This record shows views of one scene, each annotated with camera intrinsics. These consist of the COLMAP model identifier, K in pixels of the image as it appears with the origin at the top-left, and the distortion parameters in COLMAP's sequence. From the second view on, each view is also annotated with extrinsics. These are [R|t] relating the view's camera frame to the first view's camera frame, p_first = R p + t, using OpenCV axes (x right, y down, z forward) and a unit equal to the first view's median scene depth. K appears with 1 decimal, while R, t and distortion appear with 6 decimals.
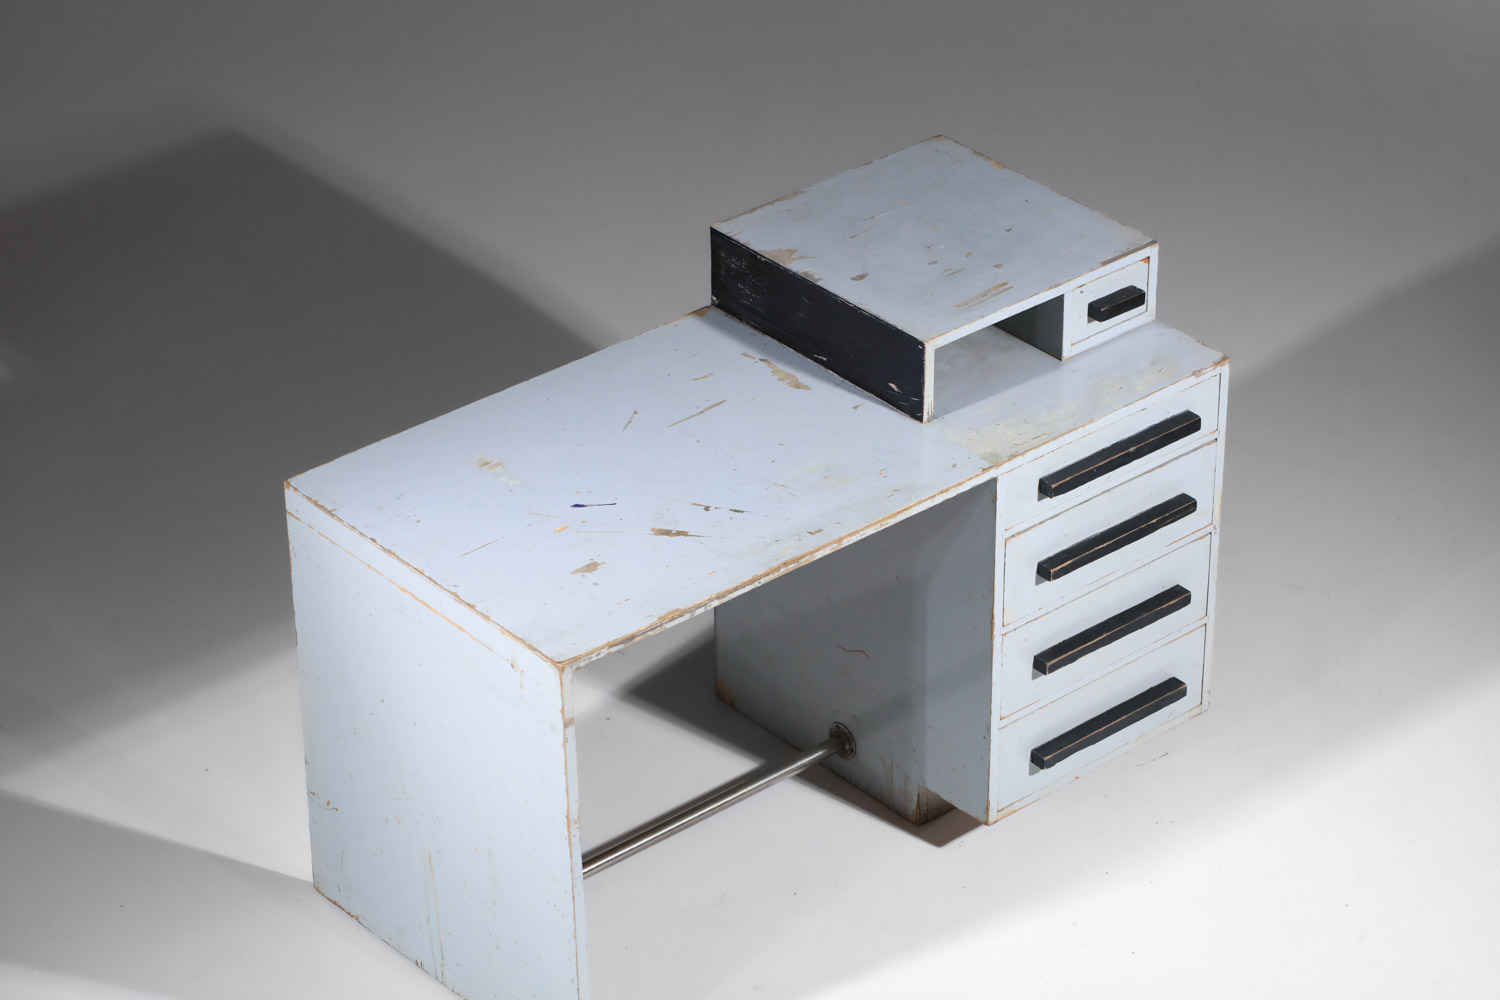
lens RADIAL K [[4317.8, 0, 751.1], [0, 4317.8, 499.2], [0, 0, 1]] dist [-0.014377, 0.000000]
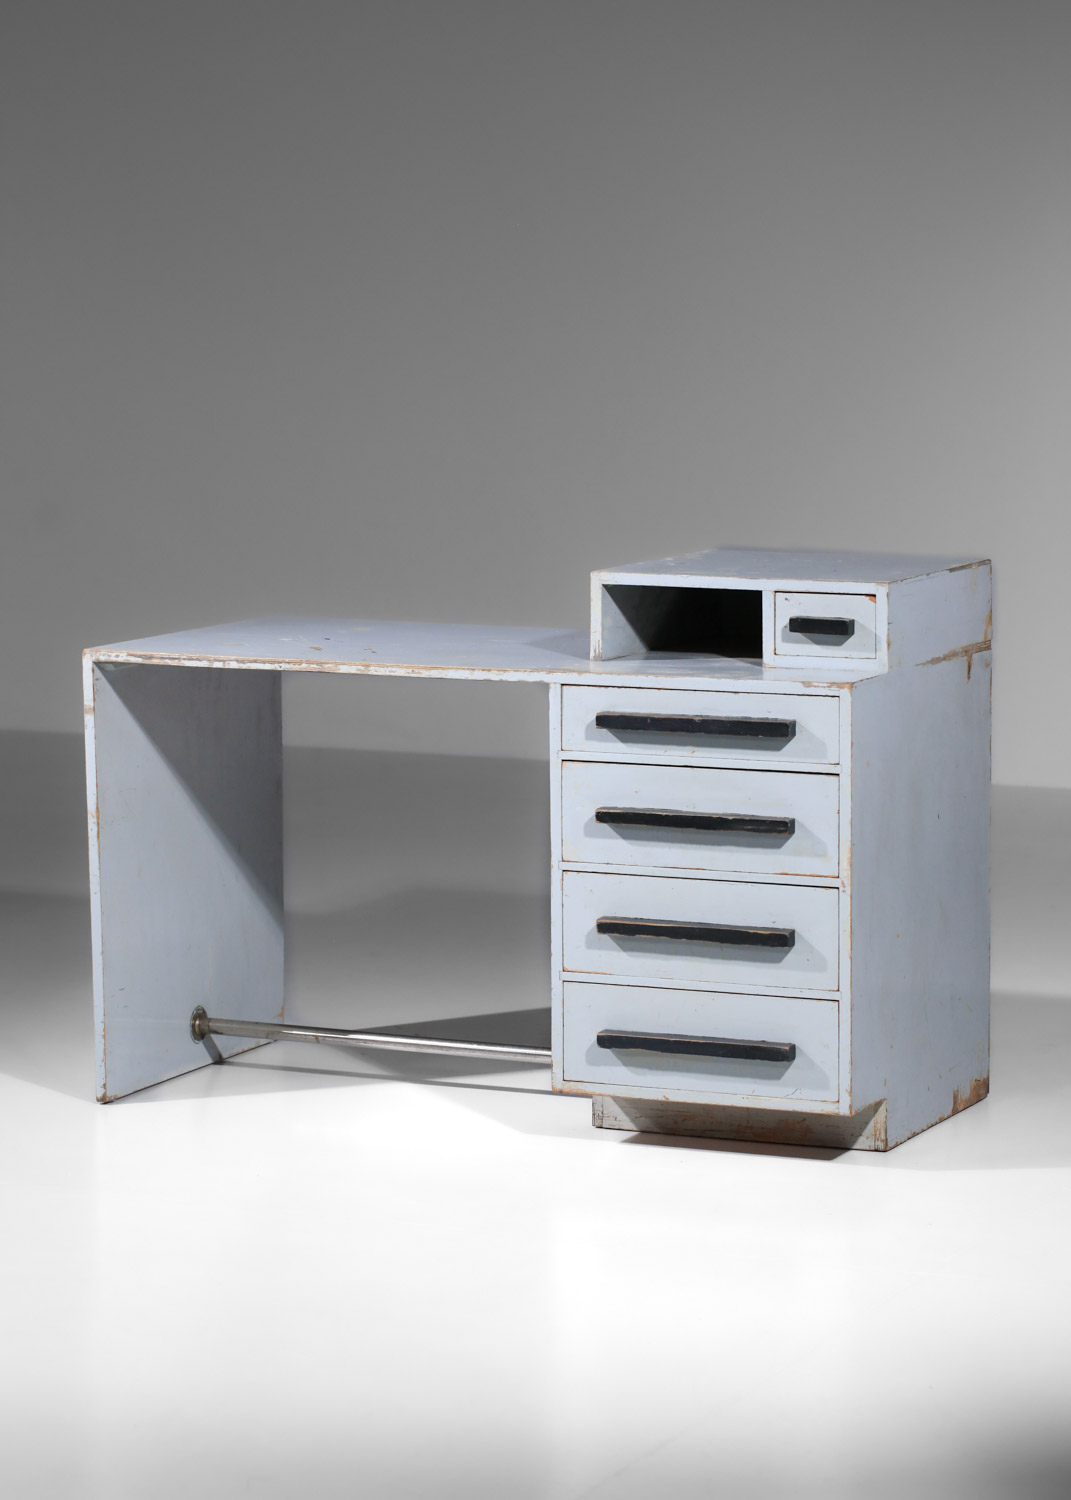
lens RADIAL K [[4512.6, 0, 533.5], [0, 4512.6, 737.2], [0, 0, 1]] dist [0.070518, 0.000000]
pose [[0.423146, 0.107648, -0.899644, 1.017445], [-0.468558, 0.875839, -0.115586, 0.131288], [0.775501, 0.470445, 0.421046, 0.537787]]
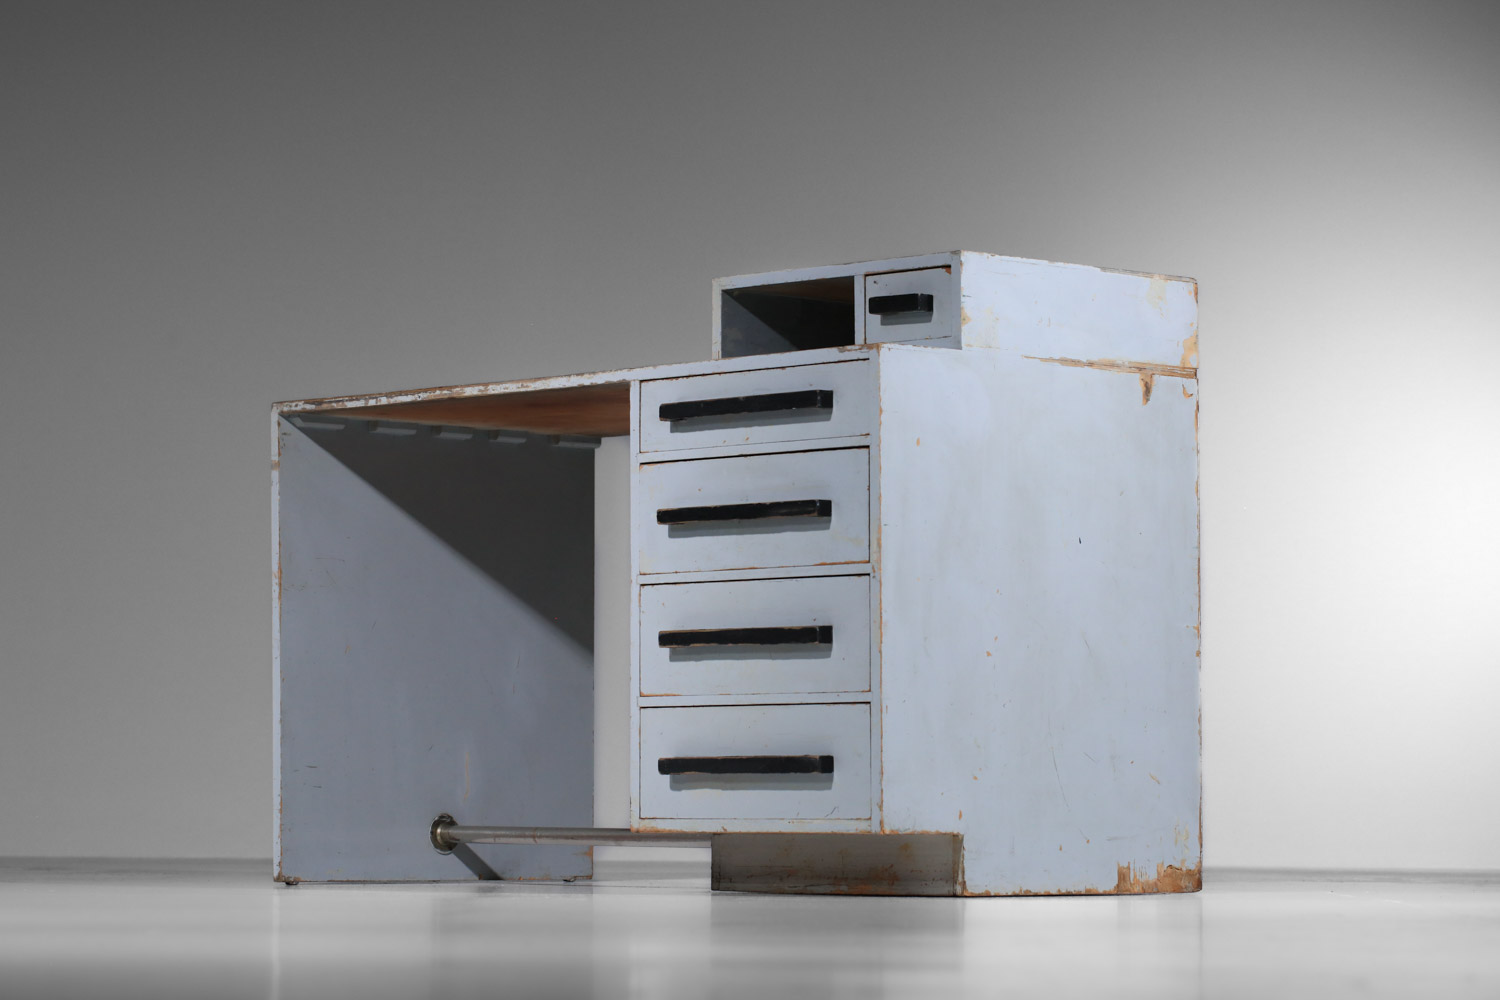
lens RADIAL K [[4574.8, 0, 749.8], [0, 4574.8, 506.8], [0, 0, 1]] dist [-0.014510, 0.000000]
pose [[0.055548, -0.059458, -0.996684, 1.050901], [-0.517345, 0.852061, -0.079663, 0.084163], [0.853972, 0.520055, 0.016570, 1.004655]]
